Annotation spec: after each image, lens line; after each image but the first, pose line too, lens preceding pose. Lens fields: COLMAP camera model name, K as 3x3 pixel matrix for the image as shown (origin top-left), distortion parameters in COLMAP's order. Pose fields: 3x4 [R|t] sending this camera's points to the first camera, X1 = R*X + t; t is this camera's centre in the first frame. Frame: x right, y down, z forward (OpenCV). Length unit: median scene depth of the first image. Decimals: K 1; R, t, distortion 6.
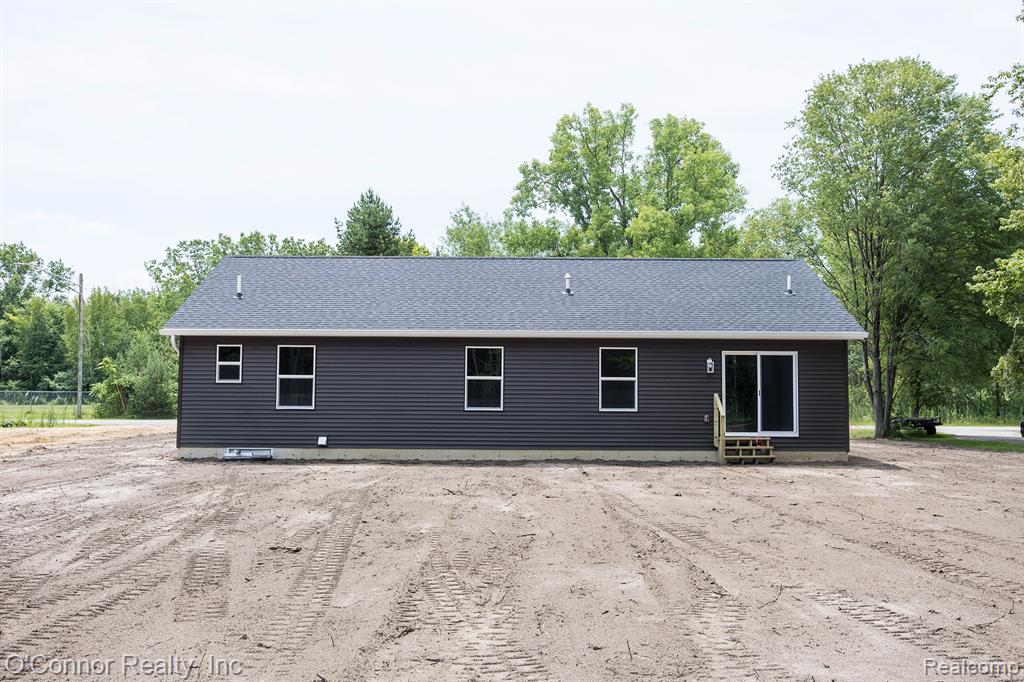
lens RADIAL K [[970.7, 0, 511.1], [0, 970.7, 324.5], [0, 0, 1]] dist [-0.003474, 0.006850]
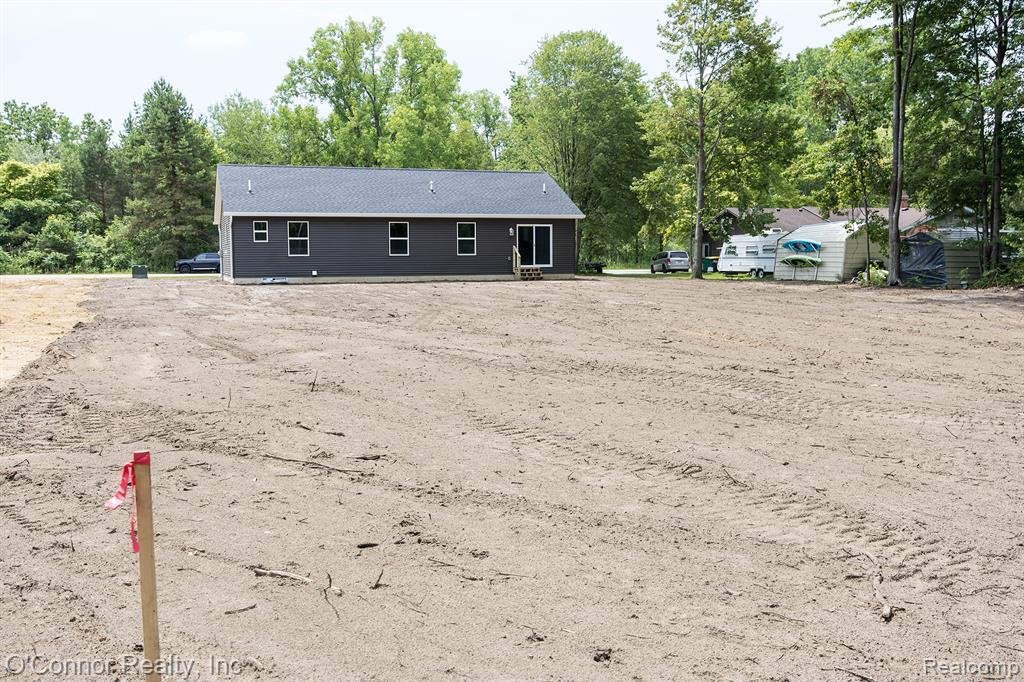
lens RADIAL K [[1008.7, 0, 512.0], [0, 1008.7, 341.0], [0, 0, 1]] dist [-0.000712, -0.006156]
pose [[0.940844, -0.040174, 0.336451, -0.487050], [-0.013245, 0.987828, 0.154988, -0.055501], [-0.338582, -0.150276, 0.928859, -0.928279]]
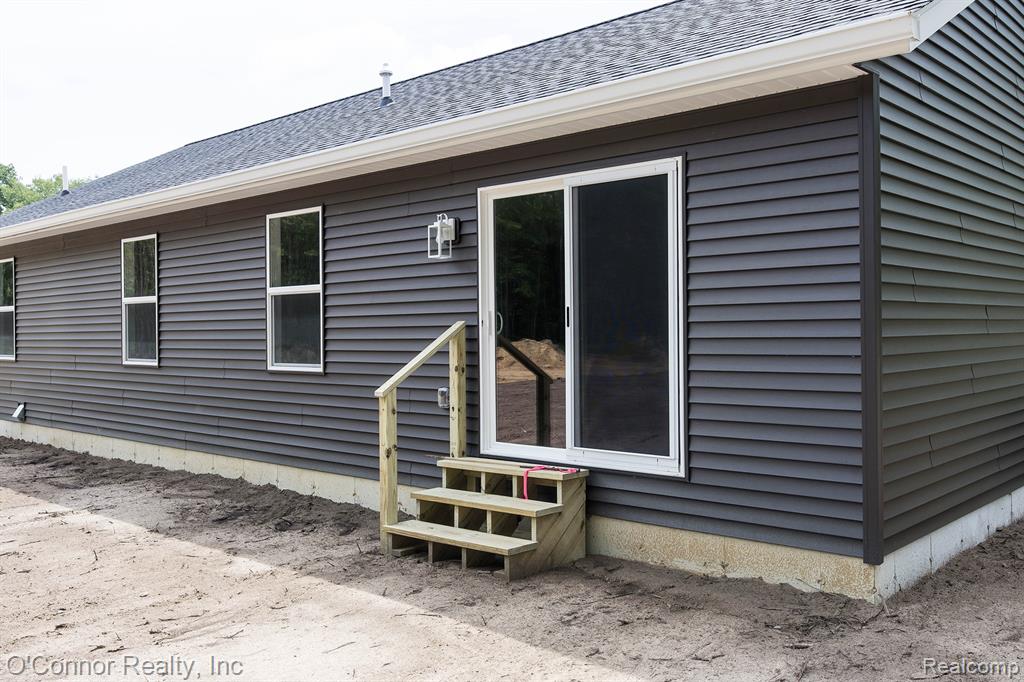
lens RADIAL K [[920.4, 0, 512.0], [0, 920.4, 341.0], [0, 0, 1]] dist [0.015188, 0.005415]
pose [[0.741276, -0.004683, -0.671184, 0.425242], [0.093706, 0.990905, 0.096578, 0.048355], [0.664627, -0.134485, 0.734972, 0.774533]]
